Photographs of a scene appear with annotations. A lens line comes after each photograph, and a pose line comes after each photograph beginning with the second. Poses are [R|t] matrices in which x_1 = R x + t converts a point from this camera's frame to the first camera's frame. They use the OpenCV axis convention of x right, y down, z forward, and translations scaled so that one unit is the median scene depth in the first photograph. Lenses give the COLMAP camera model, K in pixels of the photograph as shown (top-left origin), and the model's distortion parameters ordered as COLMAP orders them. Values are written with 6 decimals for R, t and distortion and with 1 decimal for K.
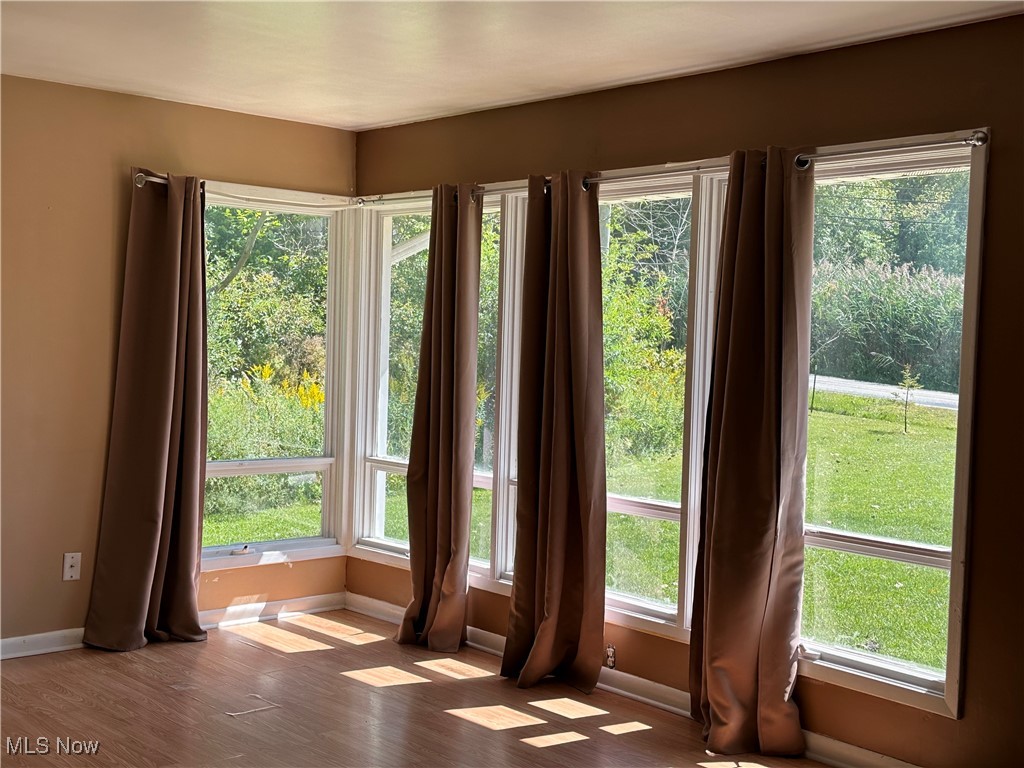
lens RADIAL K [[1293.5, 0, 510.5], [0, 1293.5, 381.7], [0, 0, 1]] dist [0.091582, 0.000000]
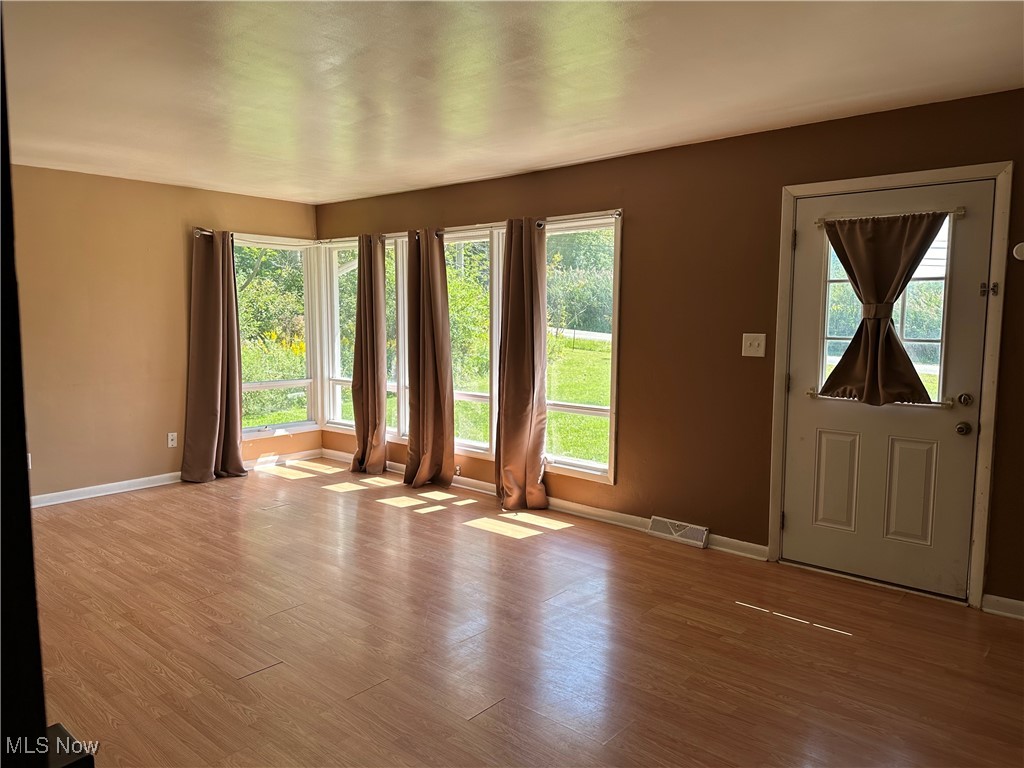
lens RADIAL K [[715.8, 0, 521.5], [0, 715.8, 387.8], [0, 0, 1]] dist [0.060566, -0.069350]
pose [[0.988762, -0.038003, 0.144588, 0.017884], [0.027724, 0.996986, 0.072453, 0.004512], [-0.146906, -0.067631, 0.986836, -0.109215]]
